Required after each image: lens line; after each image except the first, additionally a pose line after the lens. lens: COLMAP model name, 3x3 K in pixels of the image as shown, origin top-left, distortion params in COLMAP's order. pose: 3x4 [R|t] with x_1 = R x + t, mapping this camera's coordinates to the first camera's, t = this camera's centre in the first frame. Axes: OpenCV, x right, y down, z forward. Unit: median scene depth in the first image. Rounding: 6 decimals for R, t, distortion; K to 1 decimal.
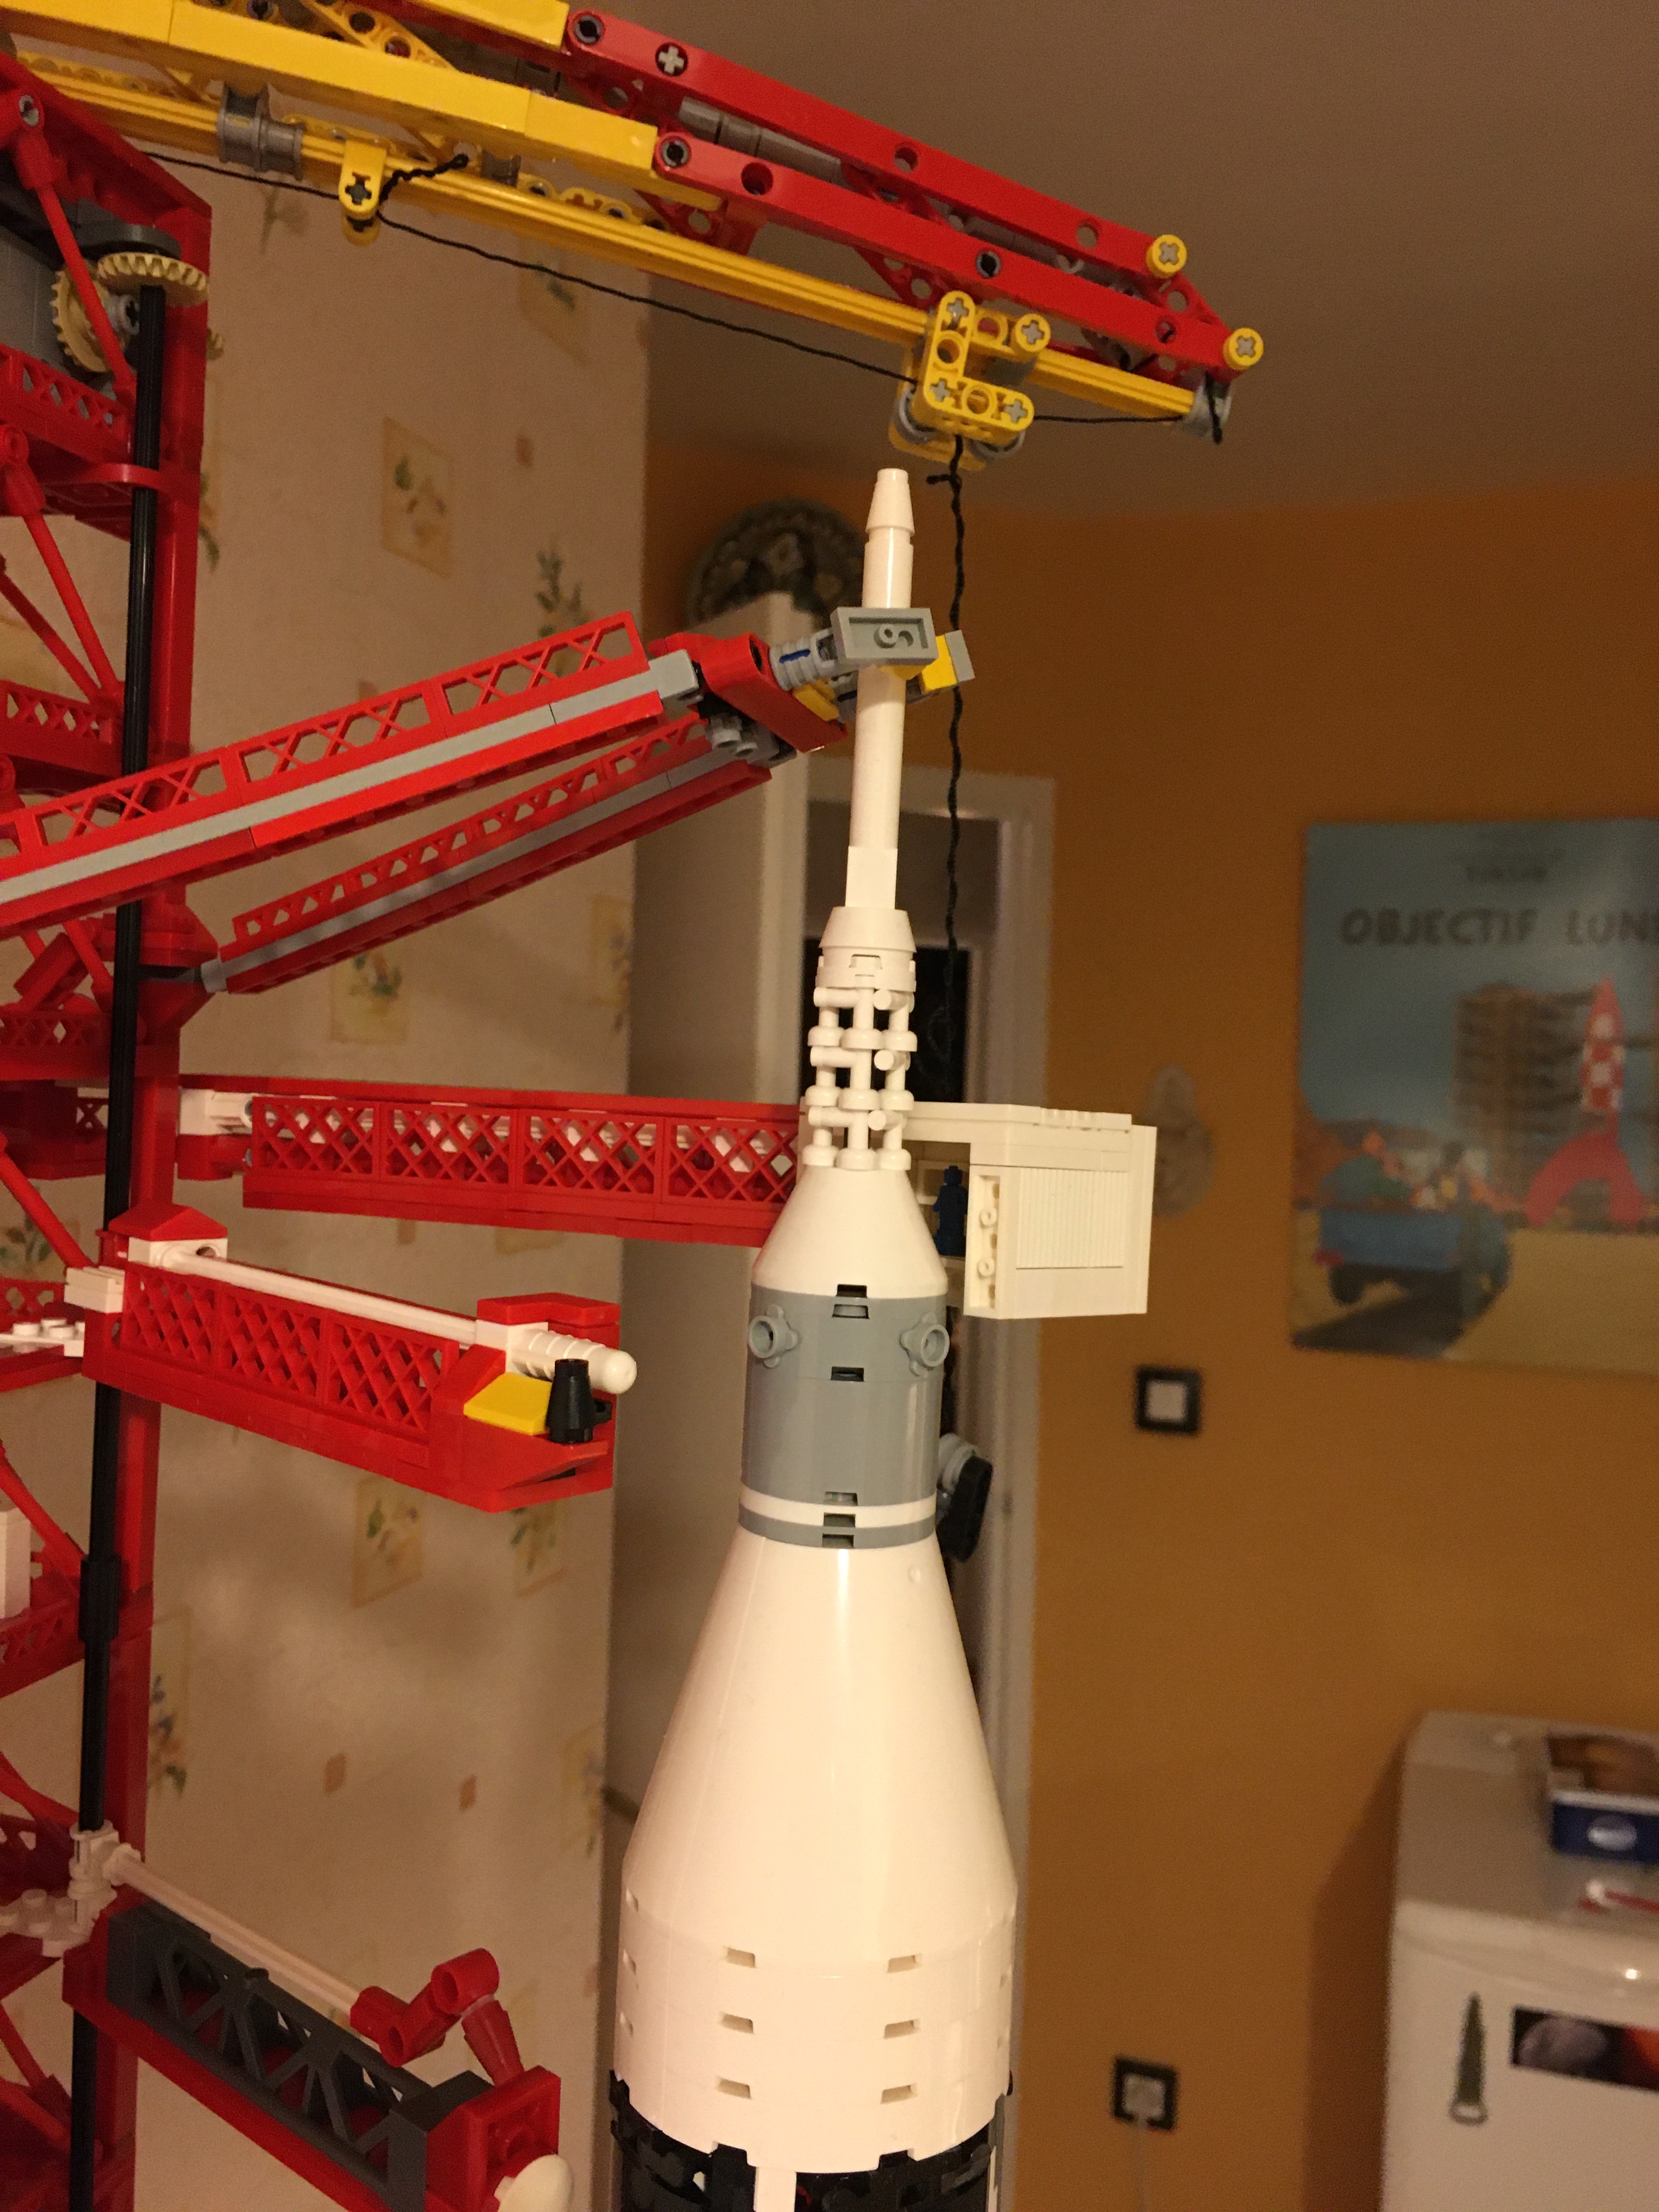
lens RADIAL K [[1920.0, 0, 829.5], [0, 1920.0, 1106.0], [0, 0, 1]] dist [0.037224, -0.006583]
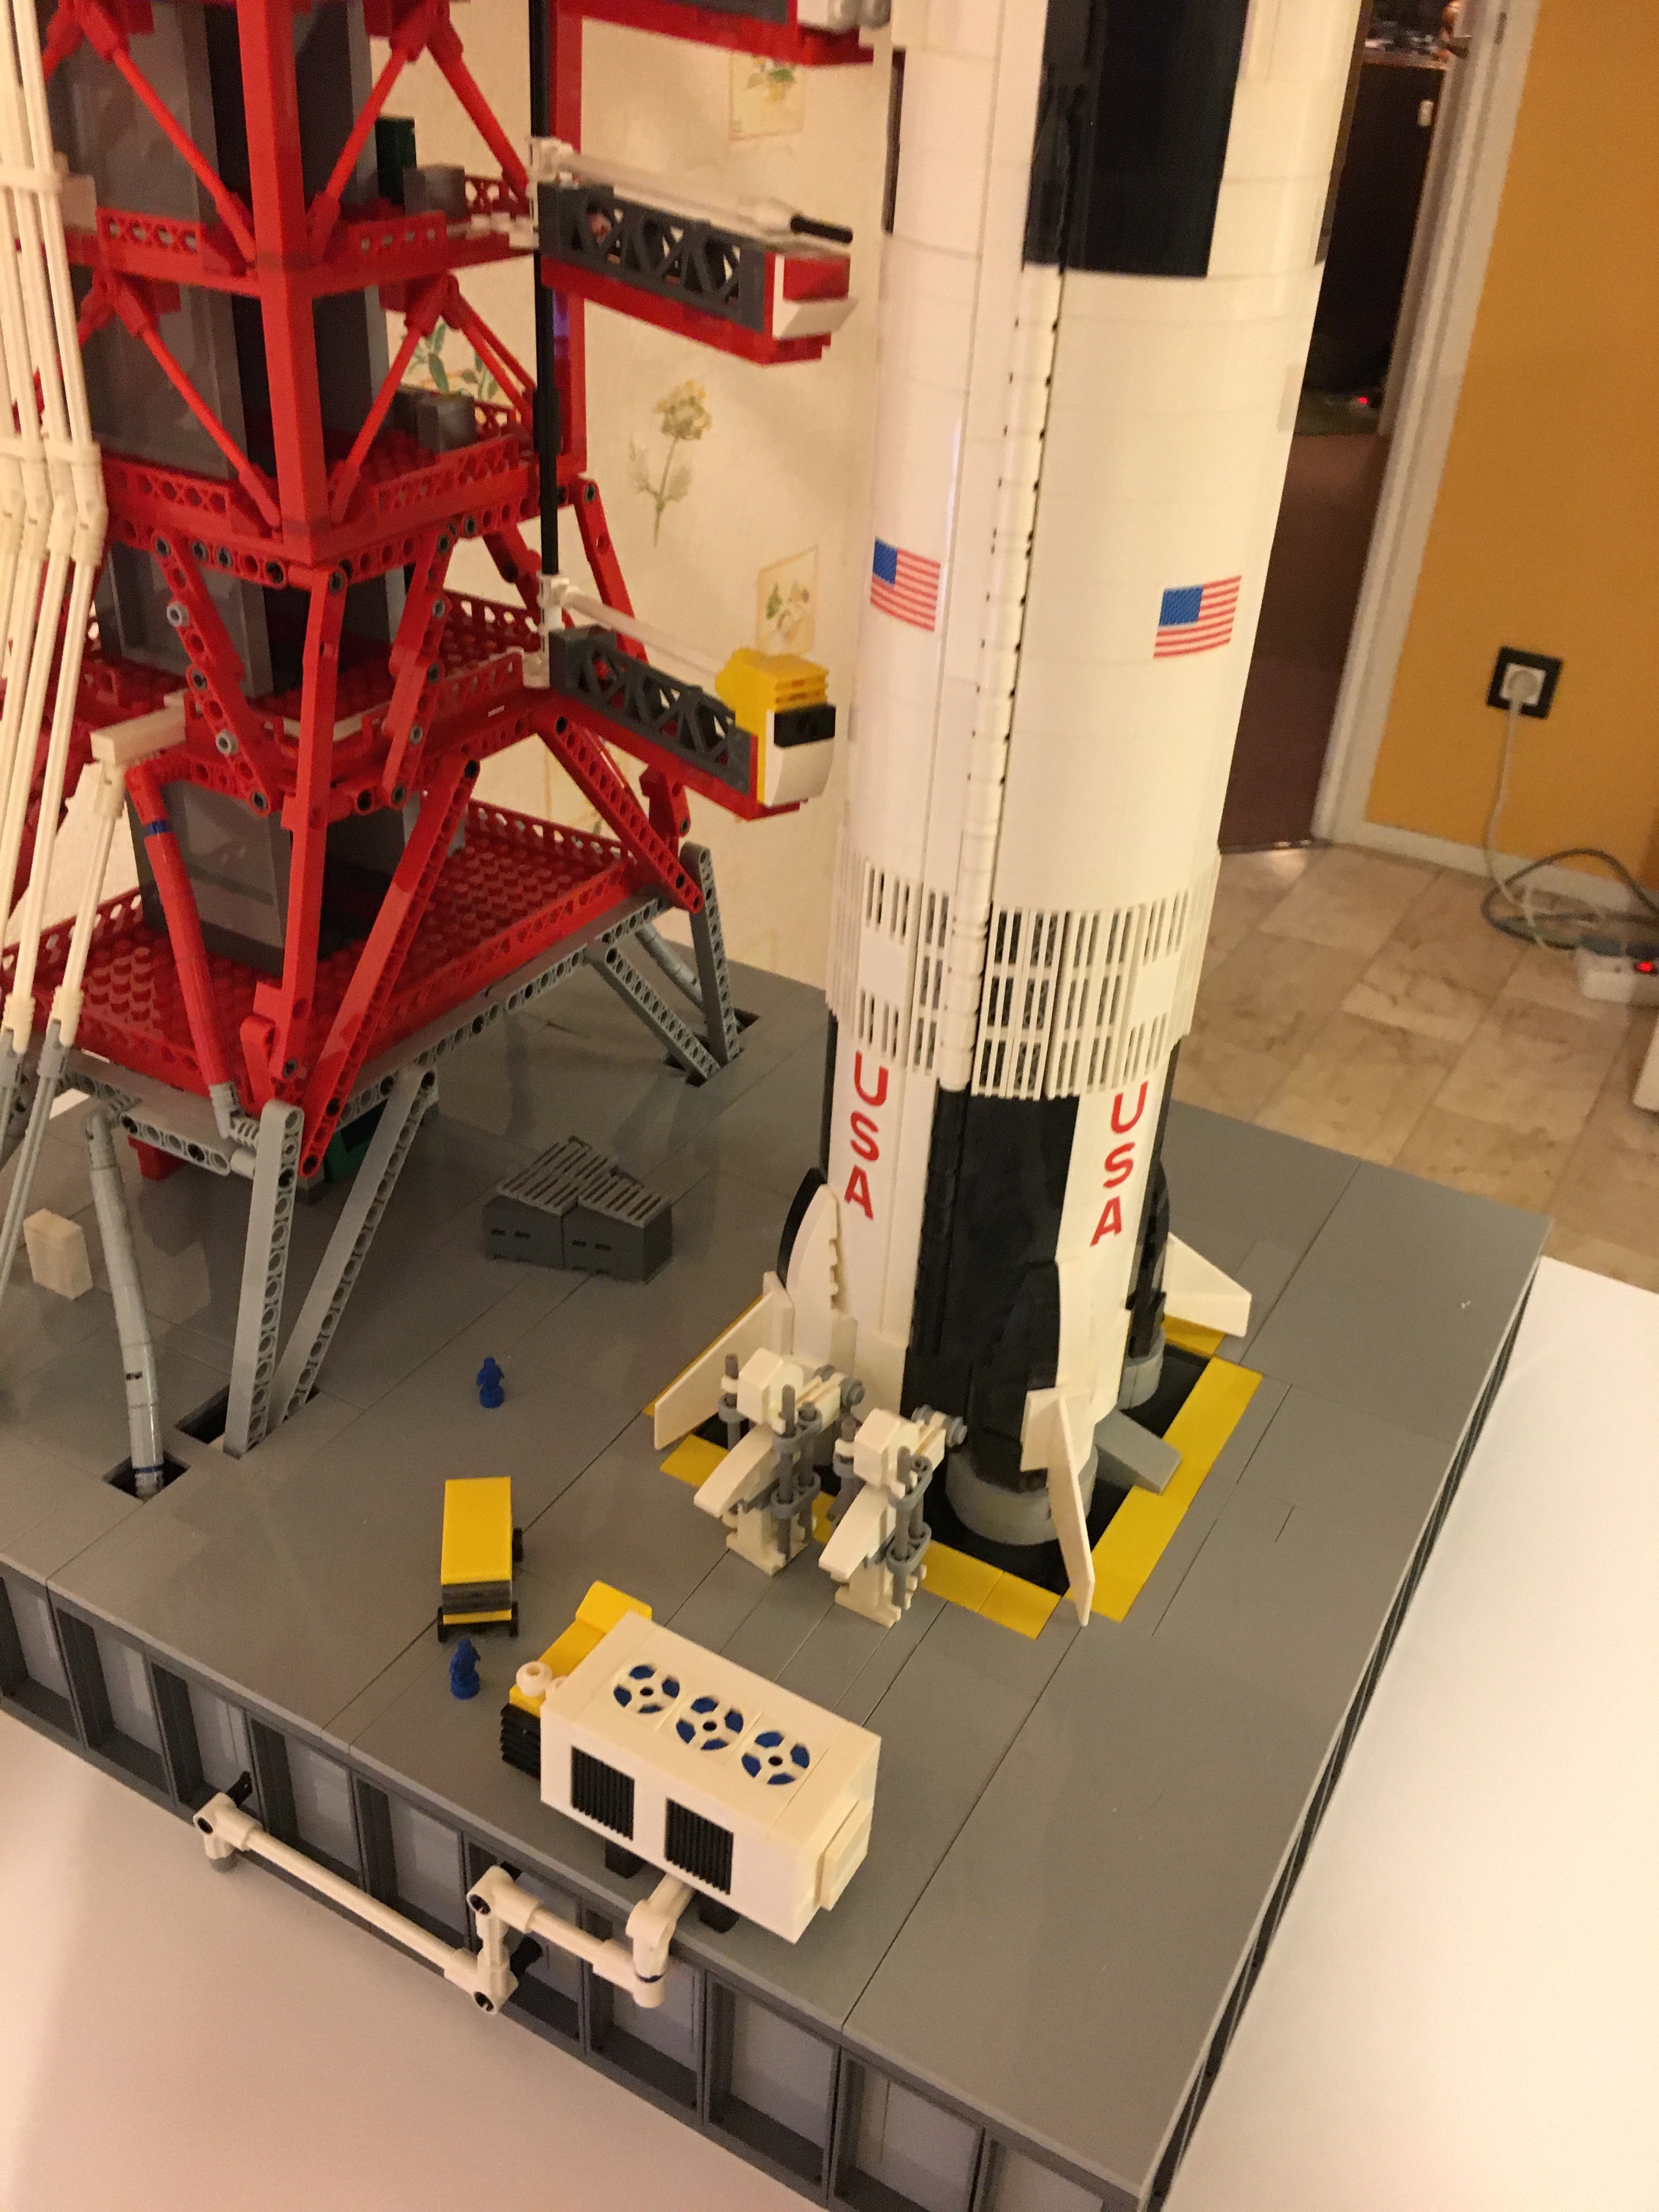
lens RADIAL K [[1920.0, 0, 829.5], [0, 1920.0, 1106.0], [0, 0, 1]] dist [0.037224, -0.006583]
pose [[0.977170, 0.125696, -0.171285, 0.051214], [-0.020533, 0.858309, 0.512721, 1.303864], [0.211462, -0.497499, 0.841296, -0.323988]]
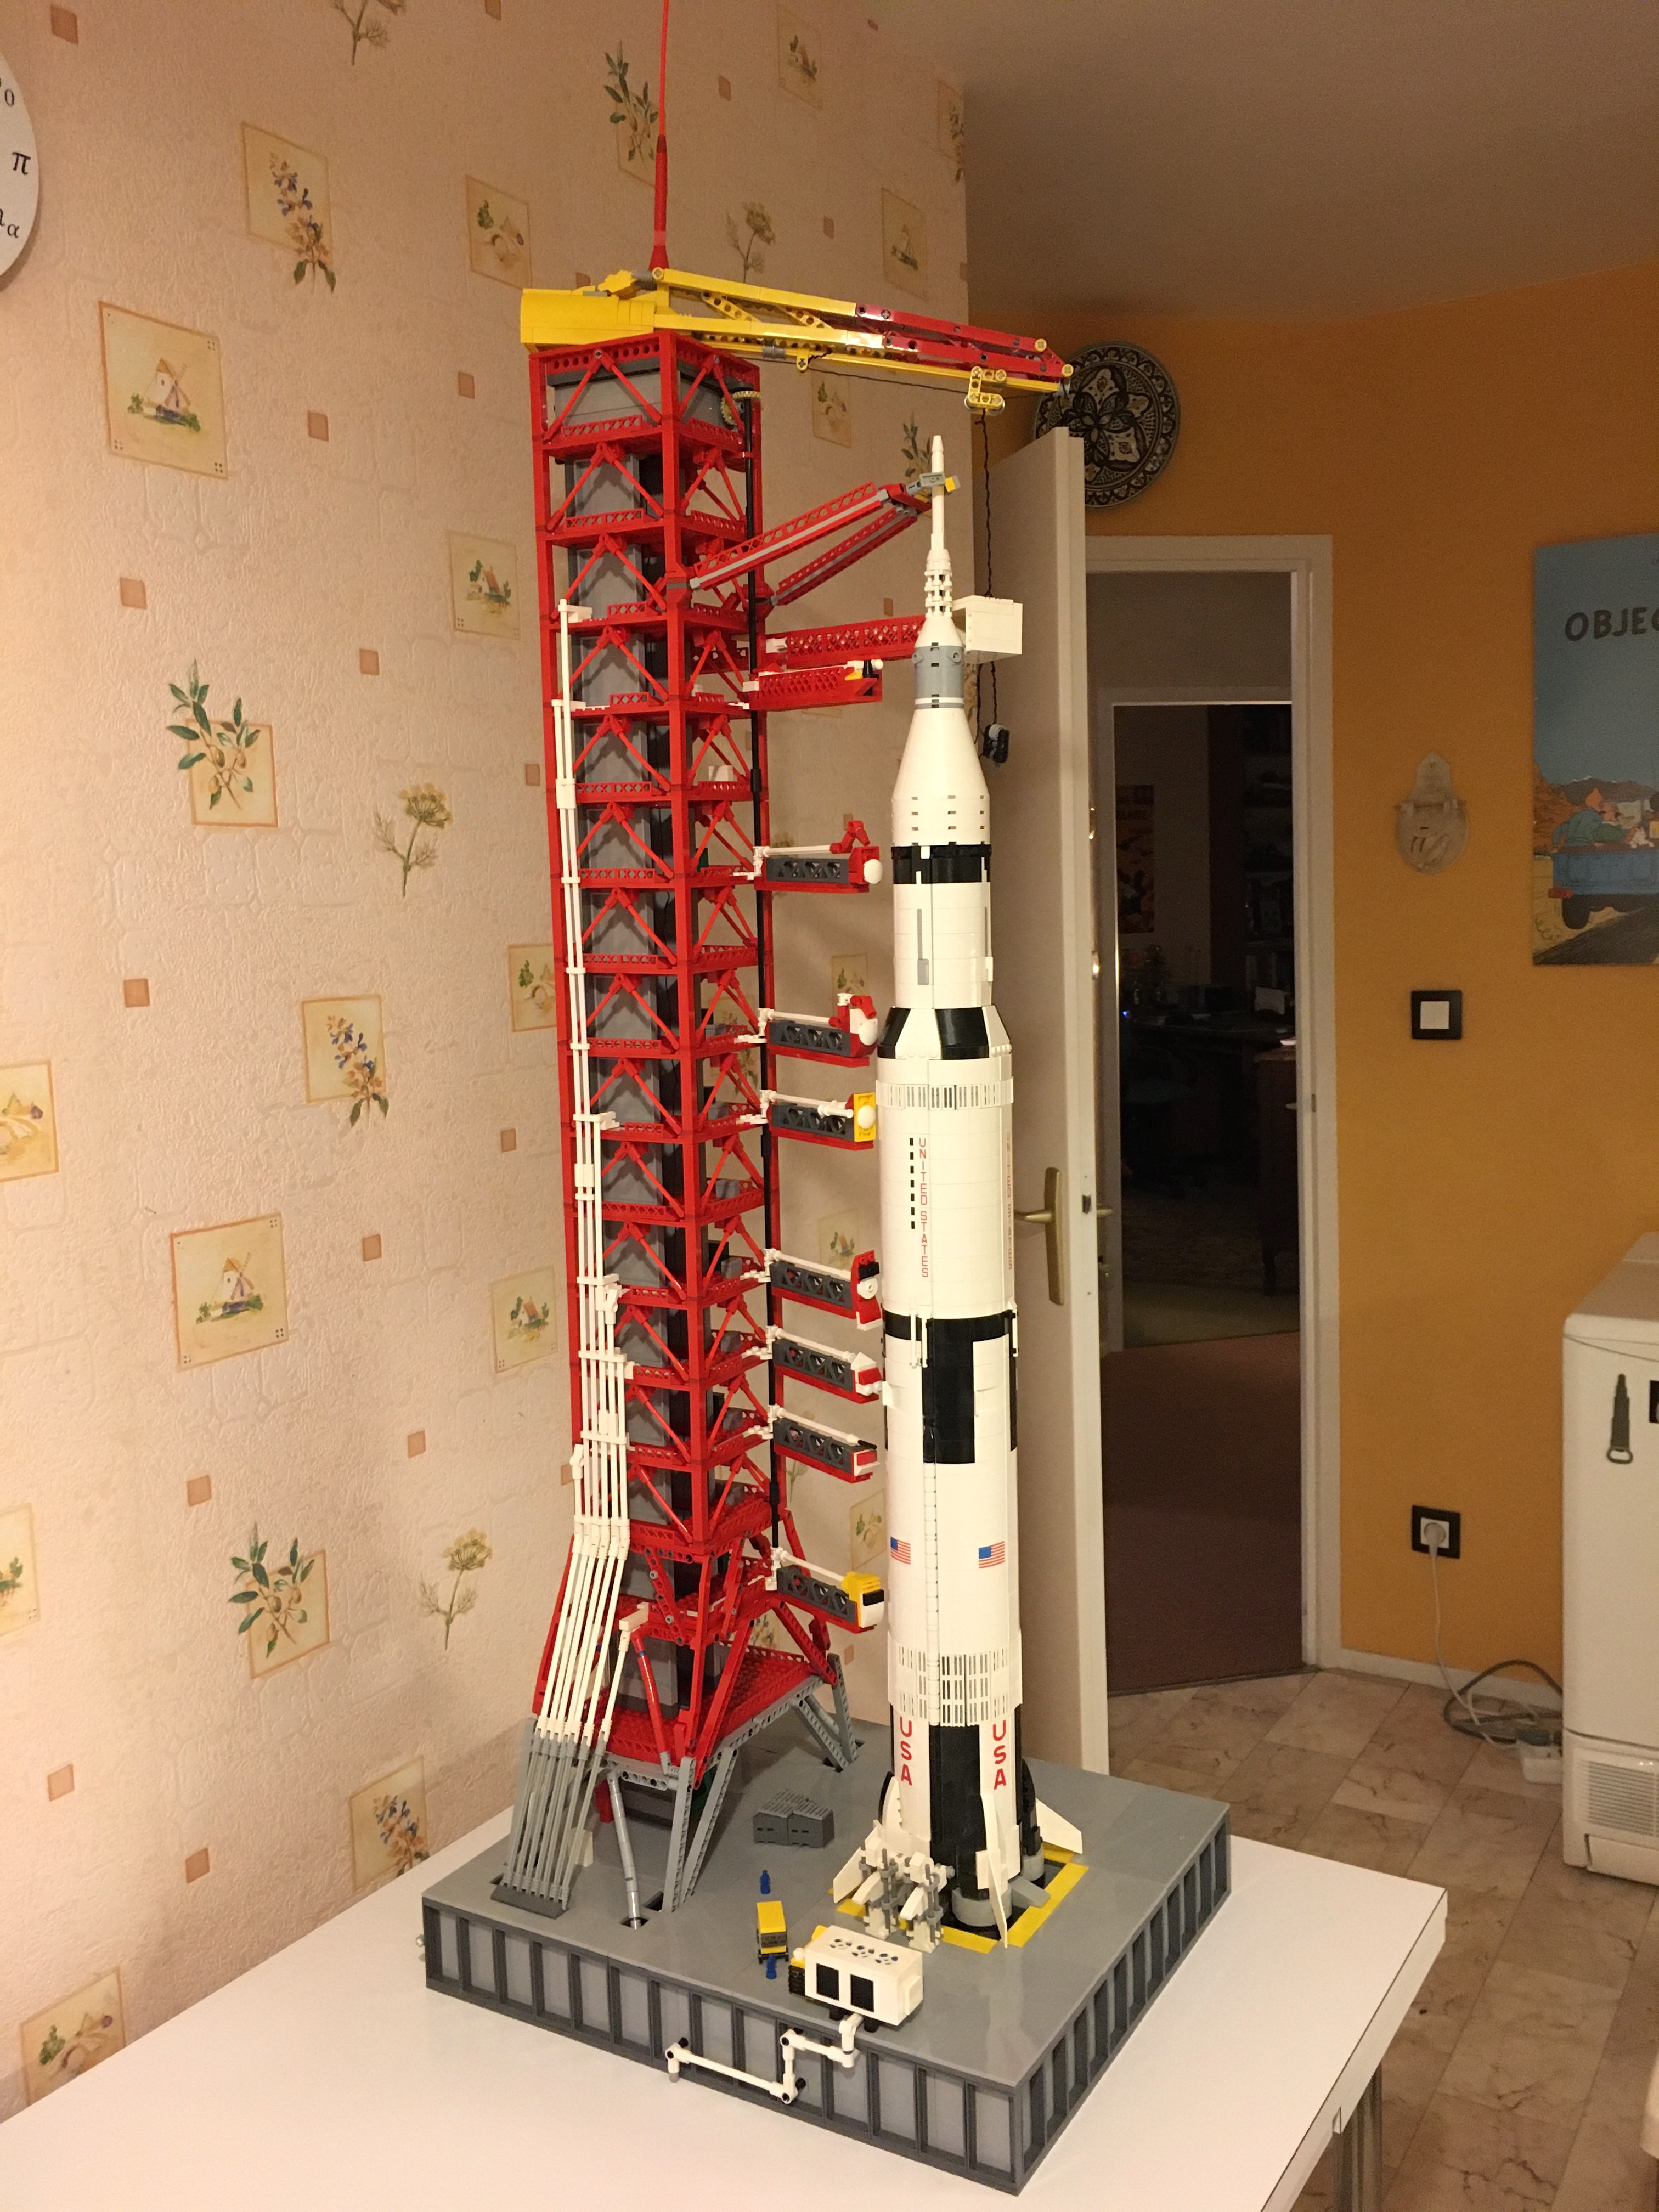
lens RADIAL K [[1877.1, 0, 829.5], [0, 1877.1, 1106.0], [0, 0, 1]] dist [0.102515, -0.151238]
pose [[0.970688, -0.038182, -0.237291, 0.552618], [0.060106, 0.994493, 0.085852, 0.556253], [0.232706, -0.097598, 0.967638, -2.373035]]
